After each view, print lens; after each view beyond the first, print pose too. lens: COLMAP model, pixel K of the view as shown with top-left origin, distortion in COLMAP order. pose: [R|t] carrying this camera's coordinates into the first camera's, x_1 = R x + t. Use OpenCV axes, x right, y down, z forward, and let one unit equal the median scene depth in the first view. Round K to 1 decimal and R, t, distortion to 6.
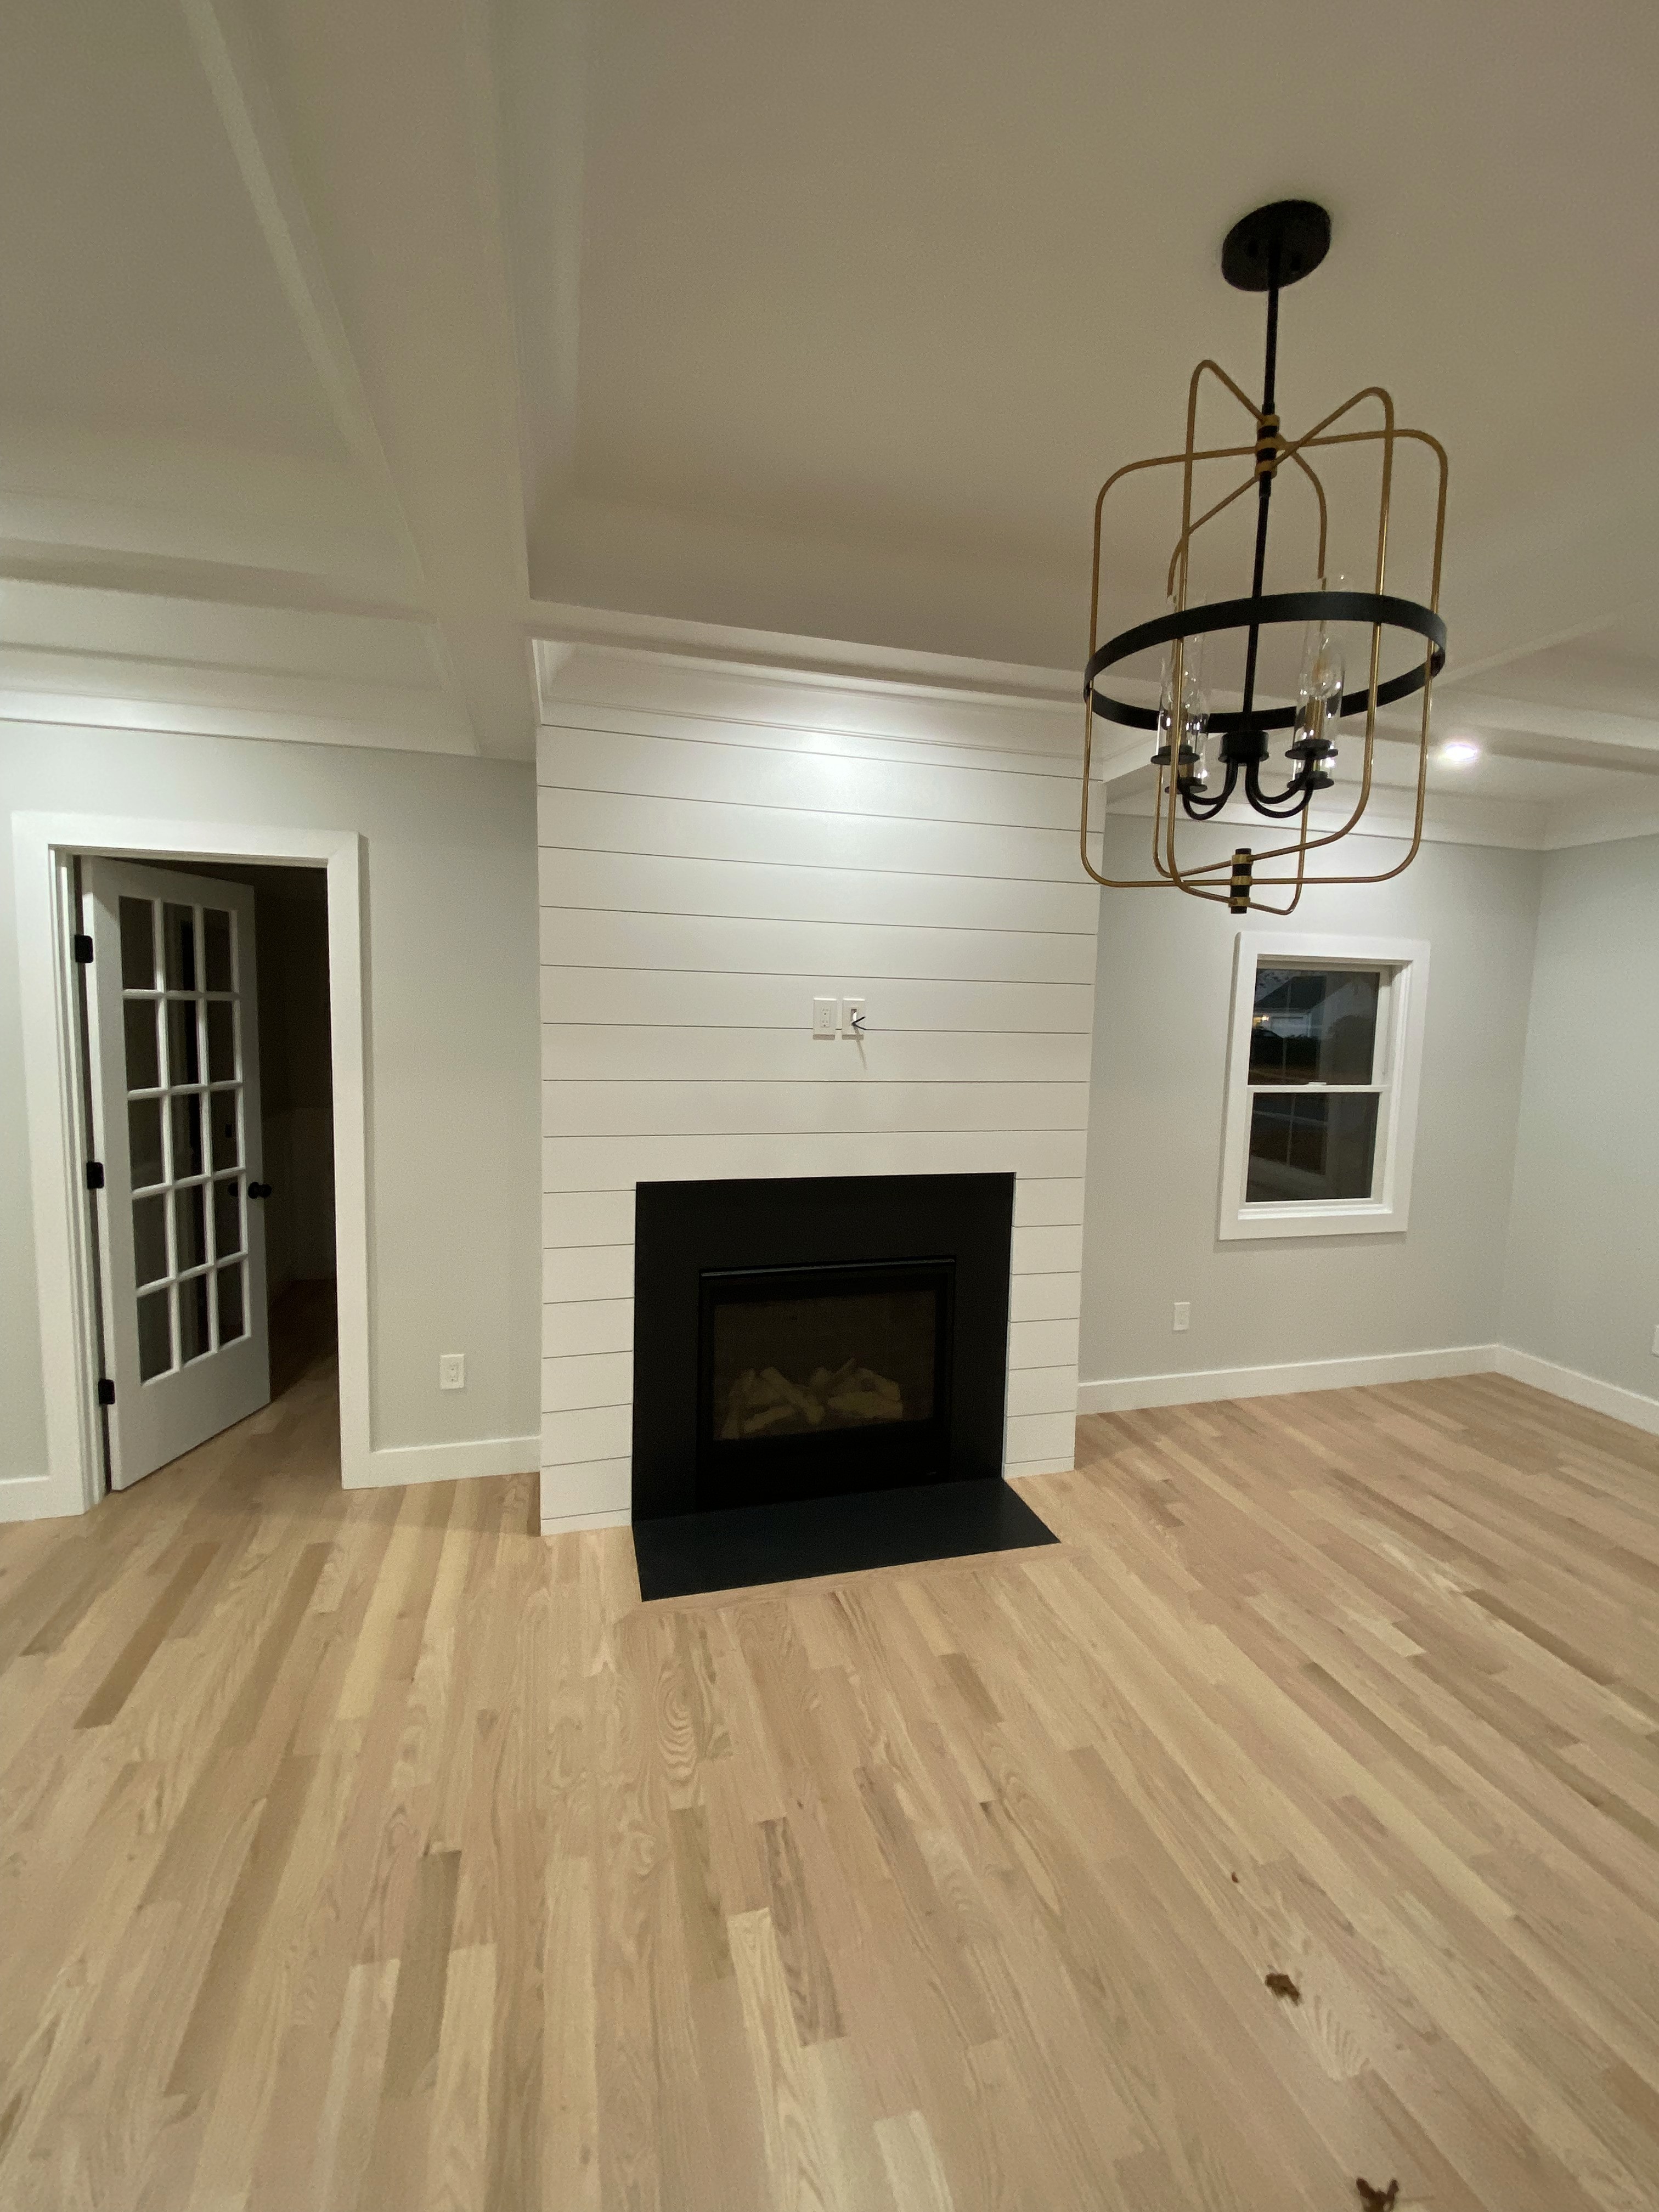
lens RADIAL K [[968.3, 0, 828.4], [0, 968.3, 1099.6], [0, 0, 1]] dist [-0.001722, -0.004070]
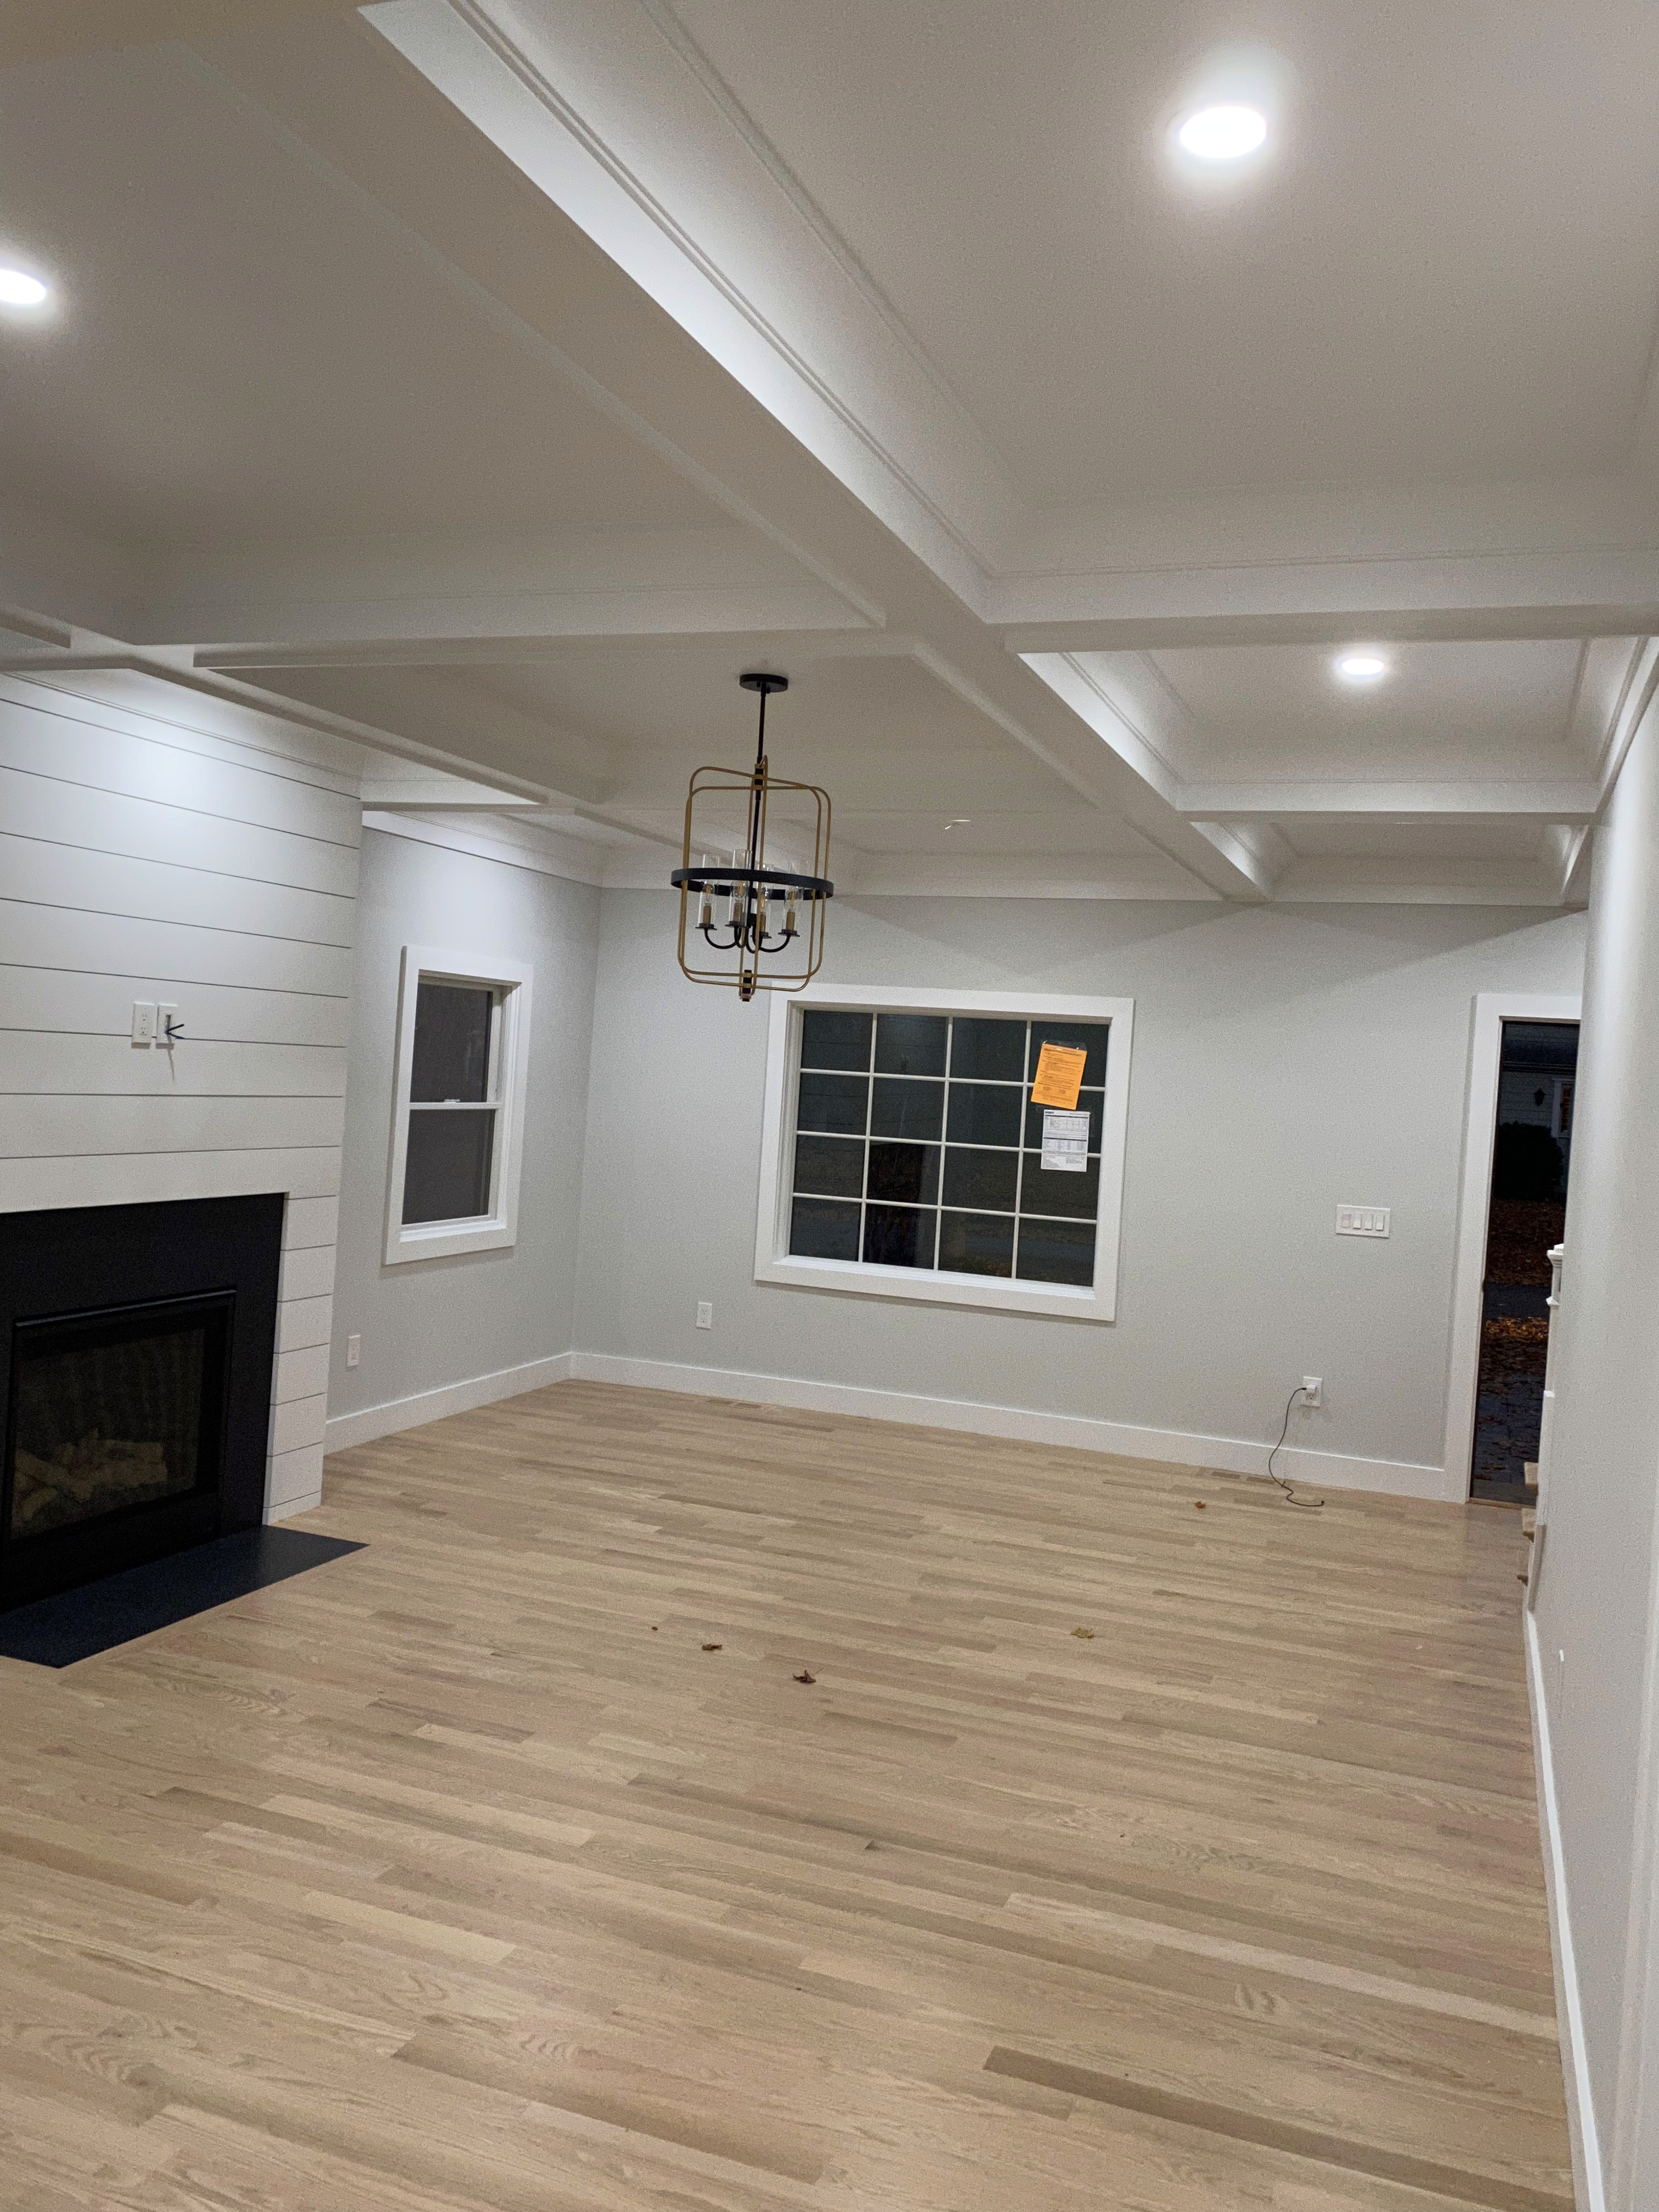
lens RADIAL K [[1740.3, 0, 828.2], [0, 1740.3, 1104.4], [0, 0, 1]] dist [0.010115, 0.000349]
pose [[0.589212, -0.008698, 0.807932, -0.920971], [0.038578, 0.999104, -0.017377, 0.043055], [-0.807057, 0.041407, 0.589020, -0.473327]]
